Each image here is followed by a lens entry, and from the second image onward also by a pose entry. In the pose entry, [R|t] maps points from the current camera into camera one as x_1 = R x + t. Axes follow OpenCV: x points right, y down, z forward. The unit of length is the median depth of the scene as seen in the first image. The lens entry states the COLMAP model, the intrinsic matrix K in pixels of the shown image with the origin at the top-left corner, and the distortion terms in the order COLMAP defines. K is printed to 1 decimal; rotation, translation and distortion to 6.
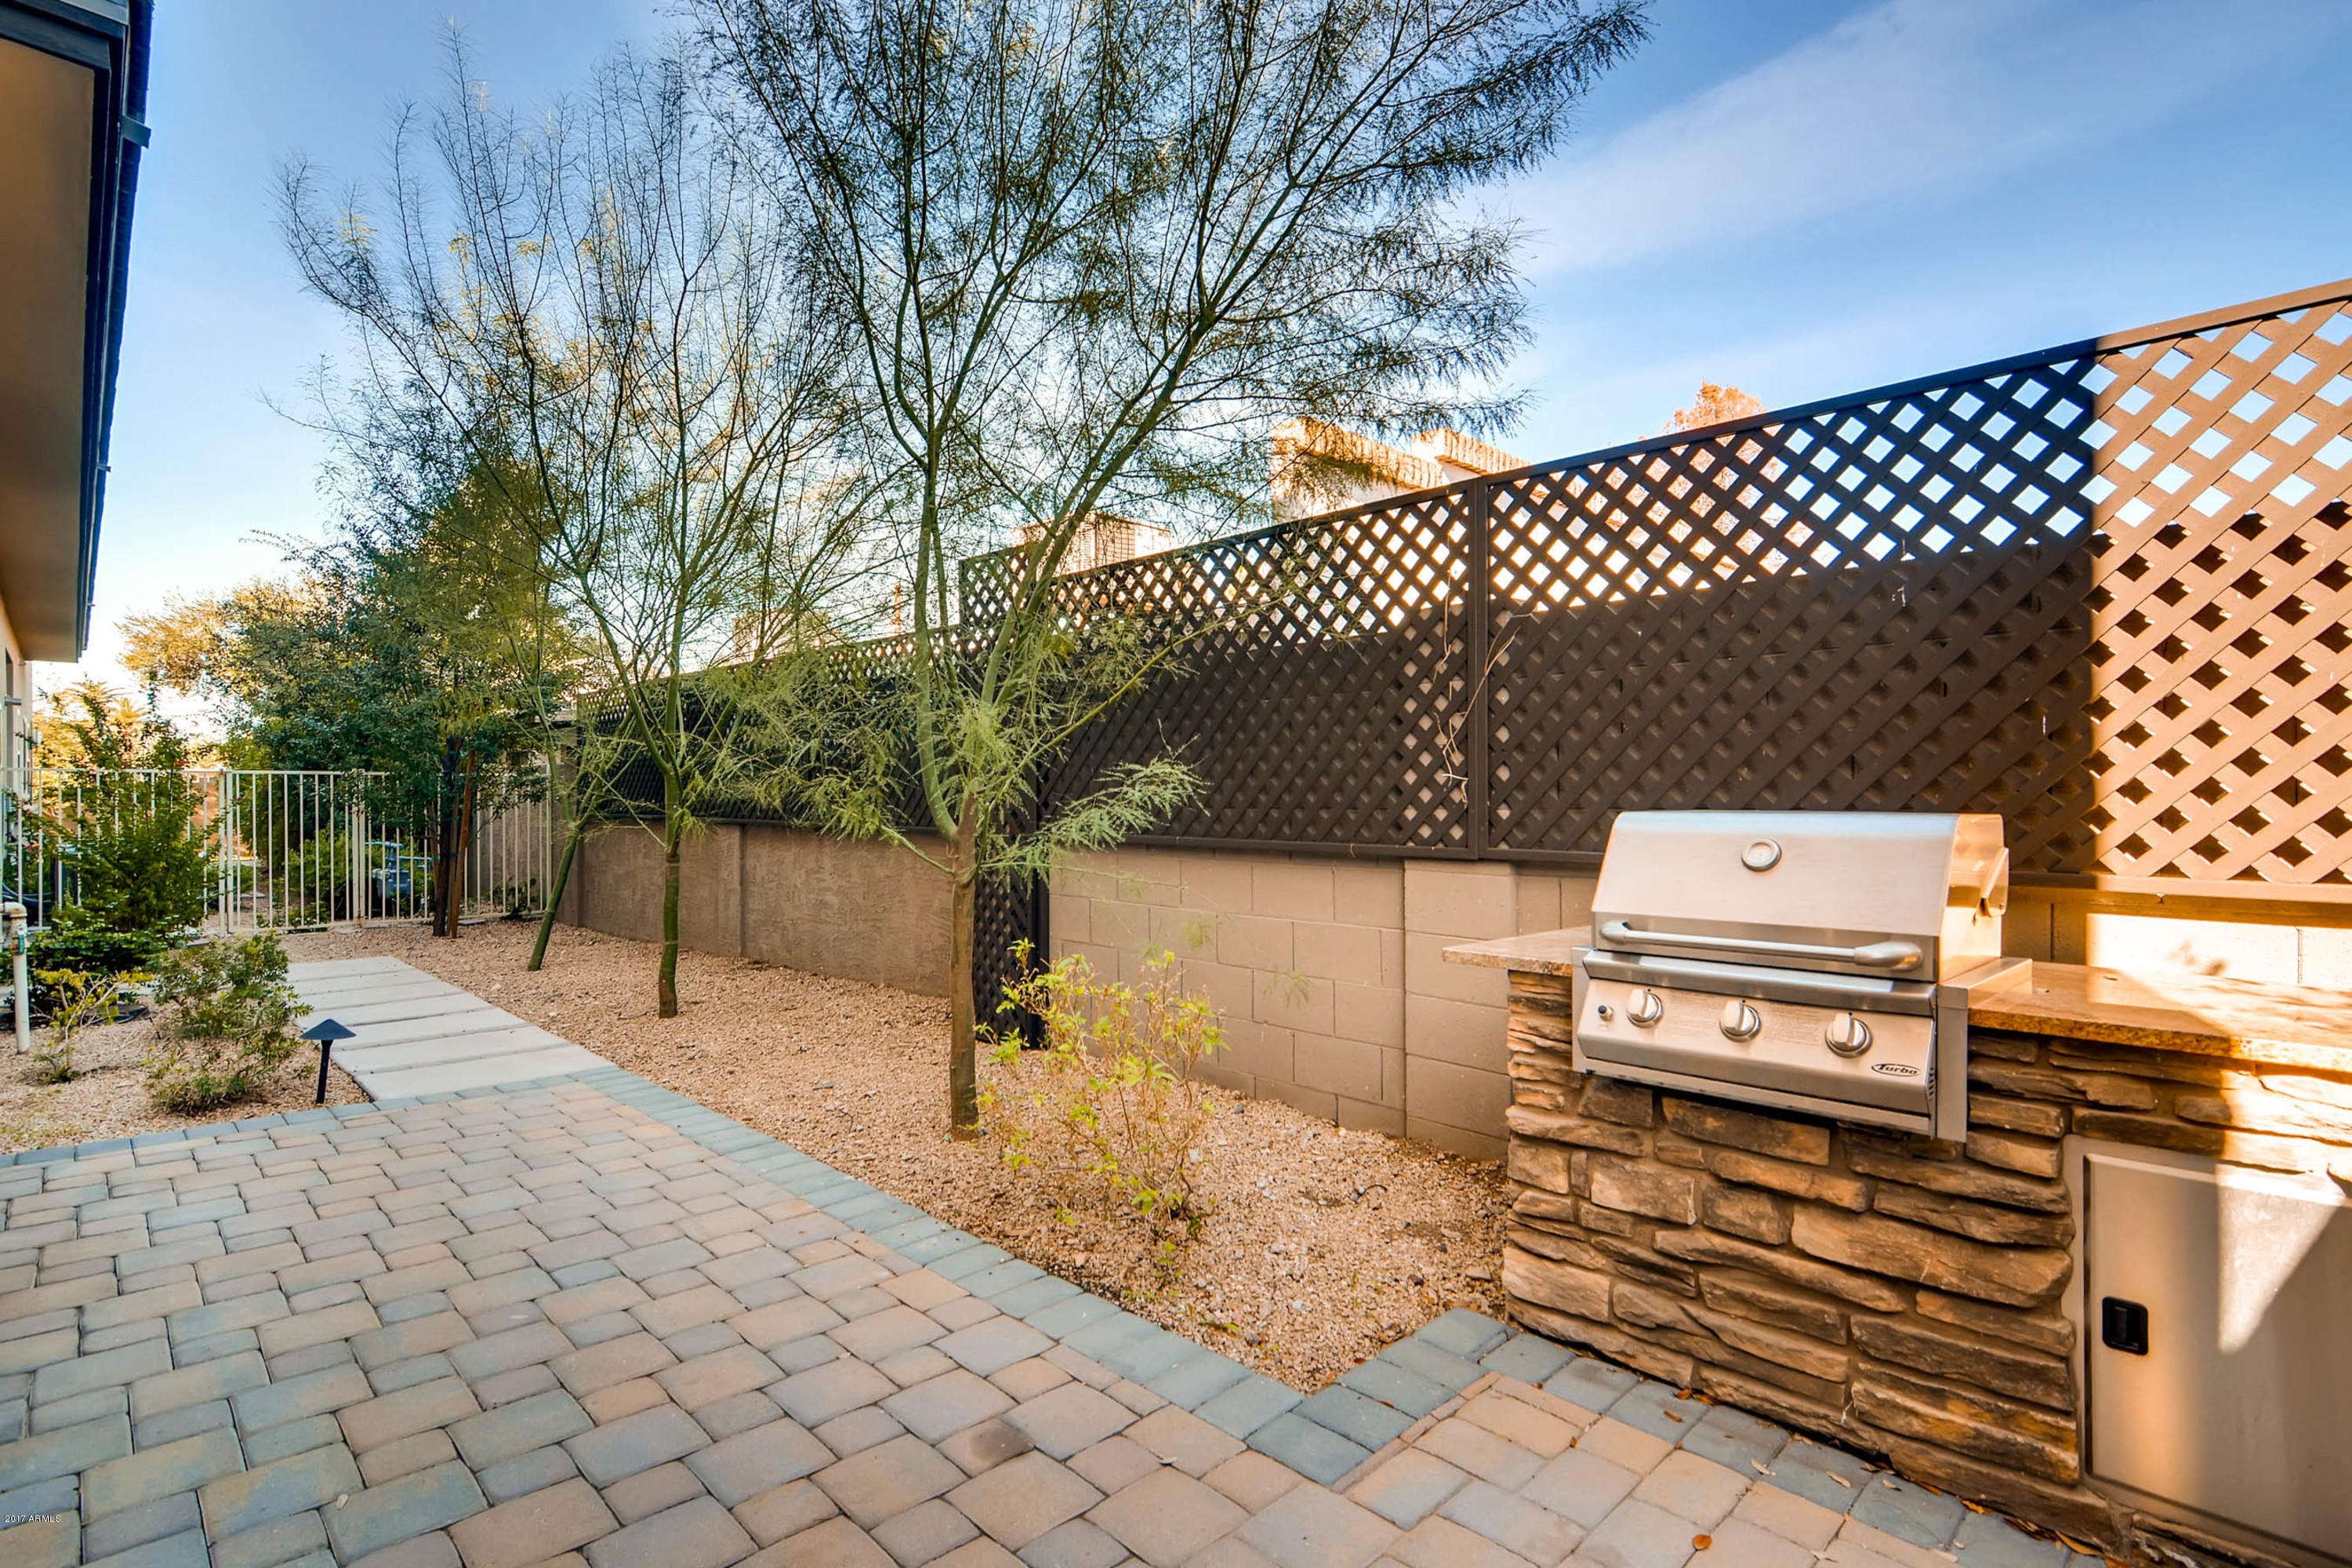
lens RADIAL K [[1148.4, 0, 1189.4], [0, 1148.4, 780.1], [0, 0, 1]] dist [0.014256, -0.001215]
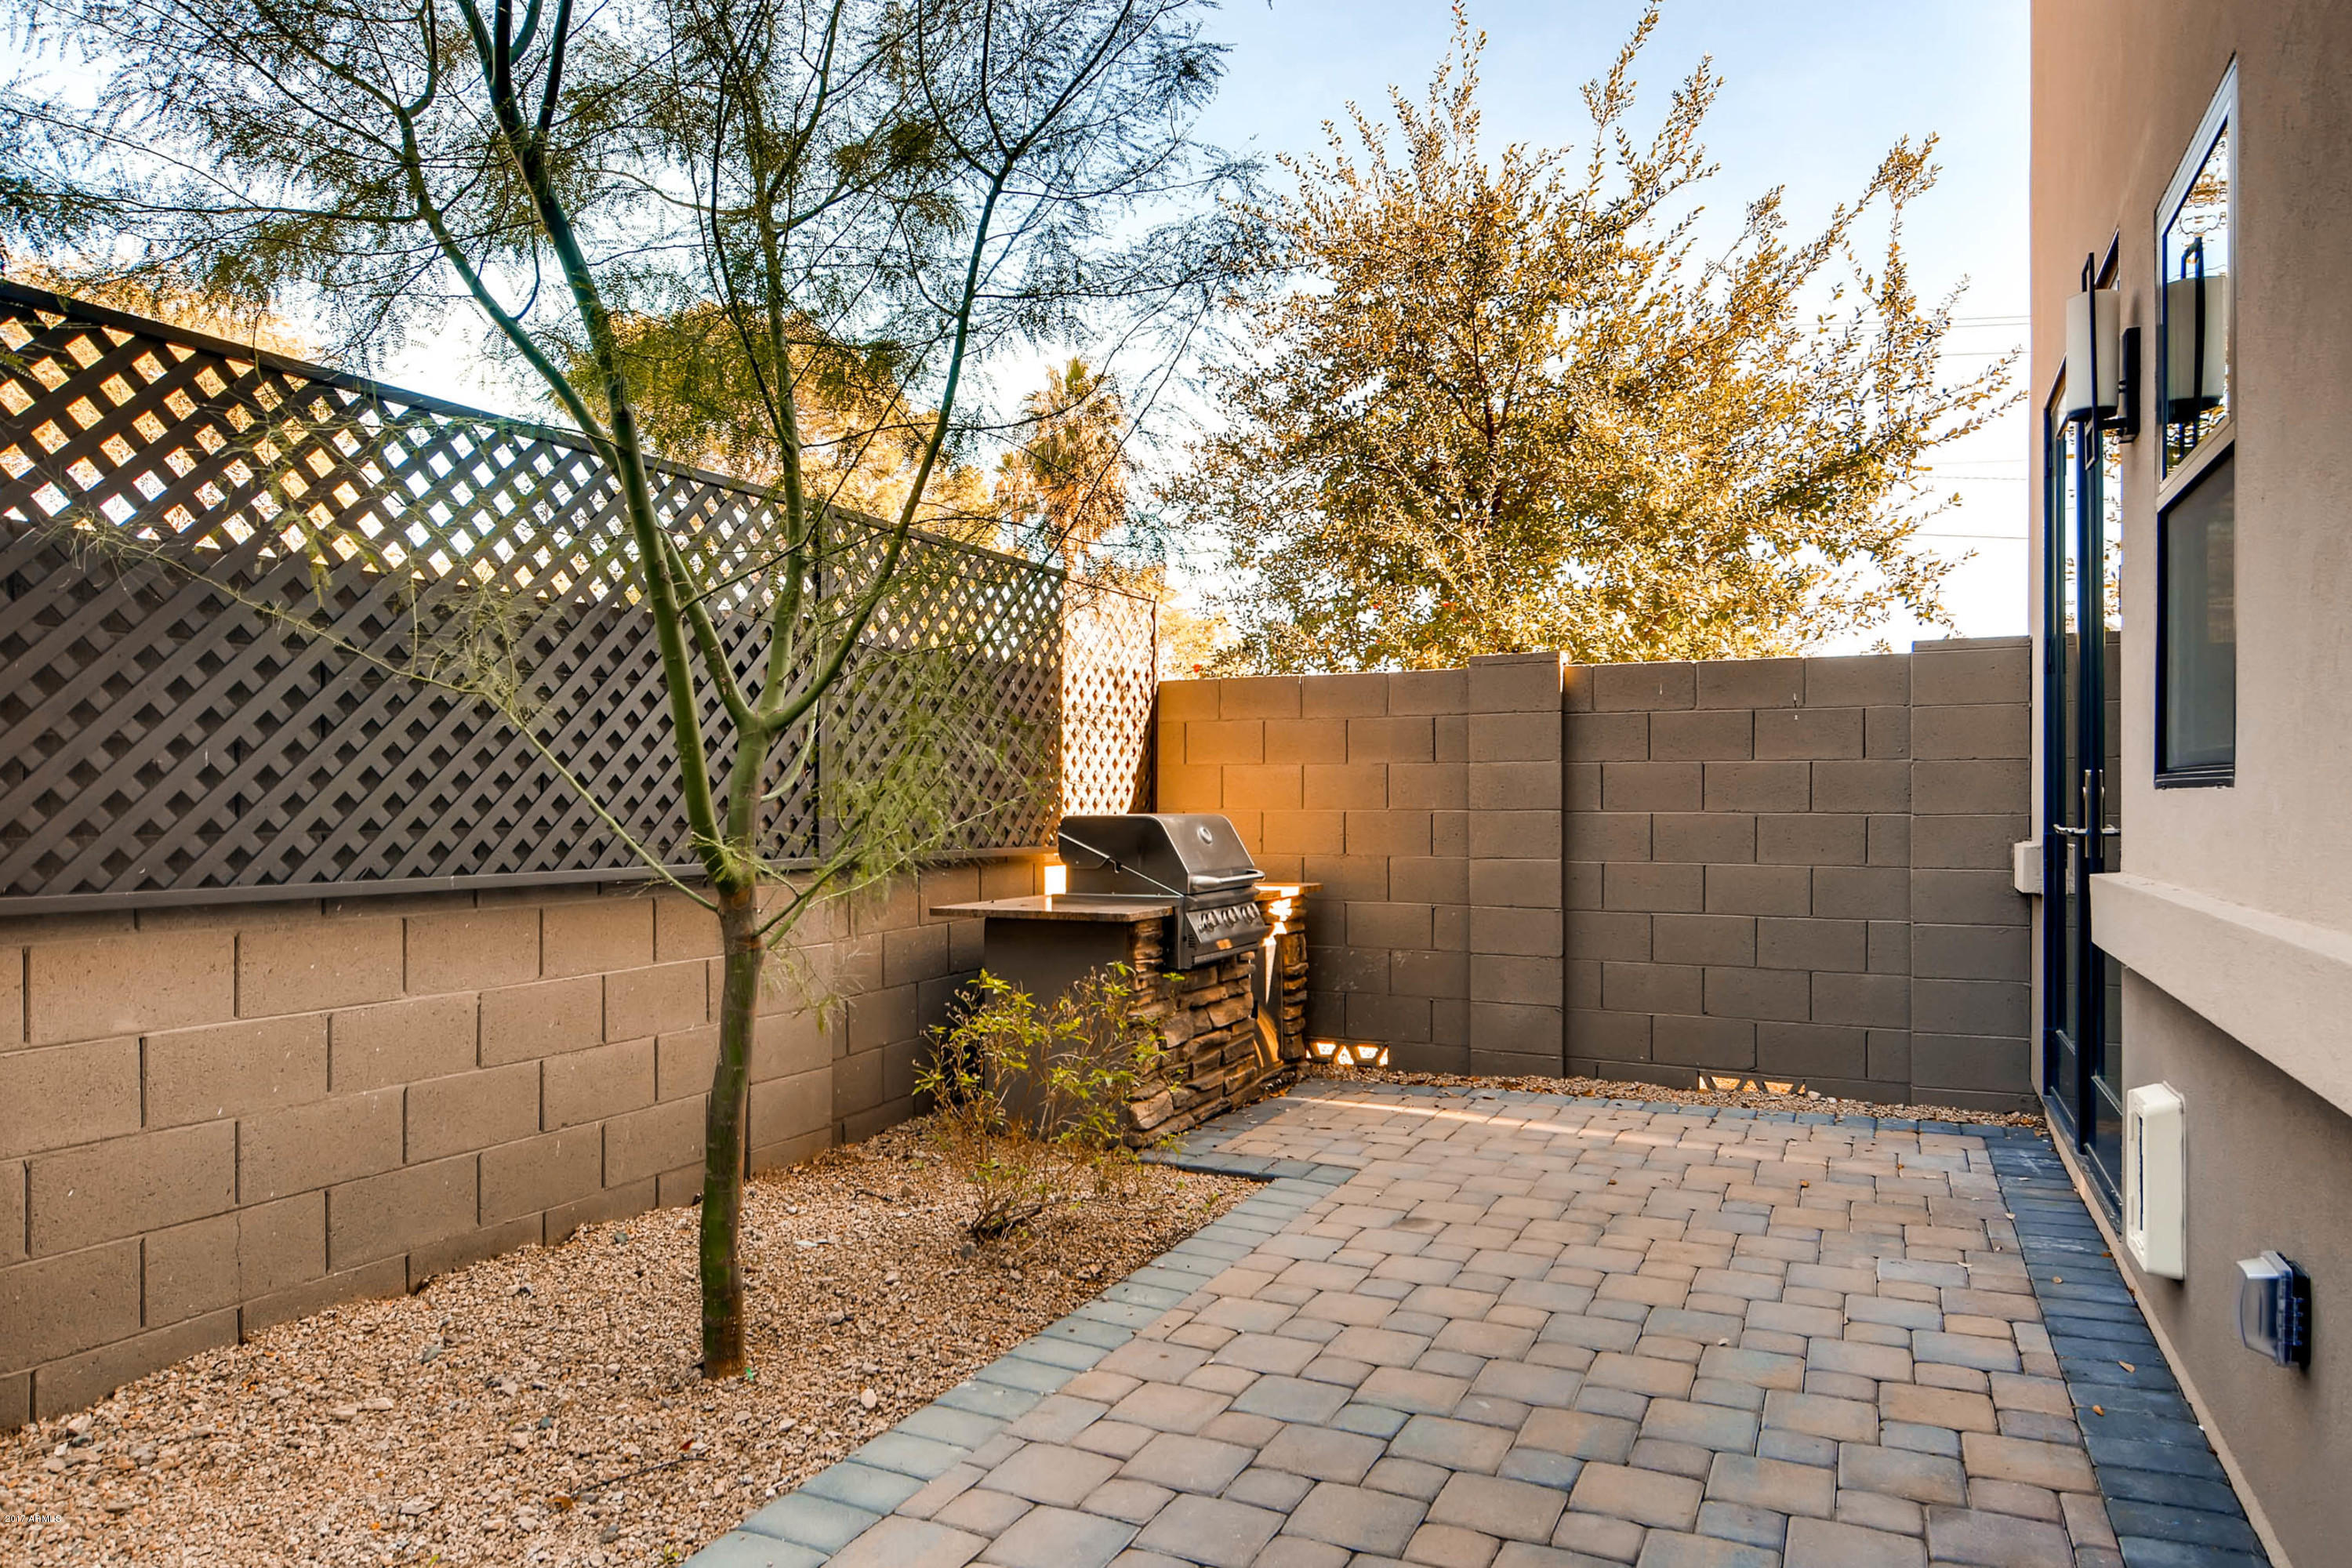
lens RADIAL K [[1475.1, 0, 1181.5], [0, 1475.1, 784.6], [0, 0, 1]] dist [0.008004, 0.001890]
pose [[-0.354984, 0.018857, 0.934682, -1.775025], [-0.004900, 0.999745, -0.022031, 0.029606], [-0.934860, -0.012401, -0.354801, 1.850765]]
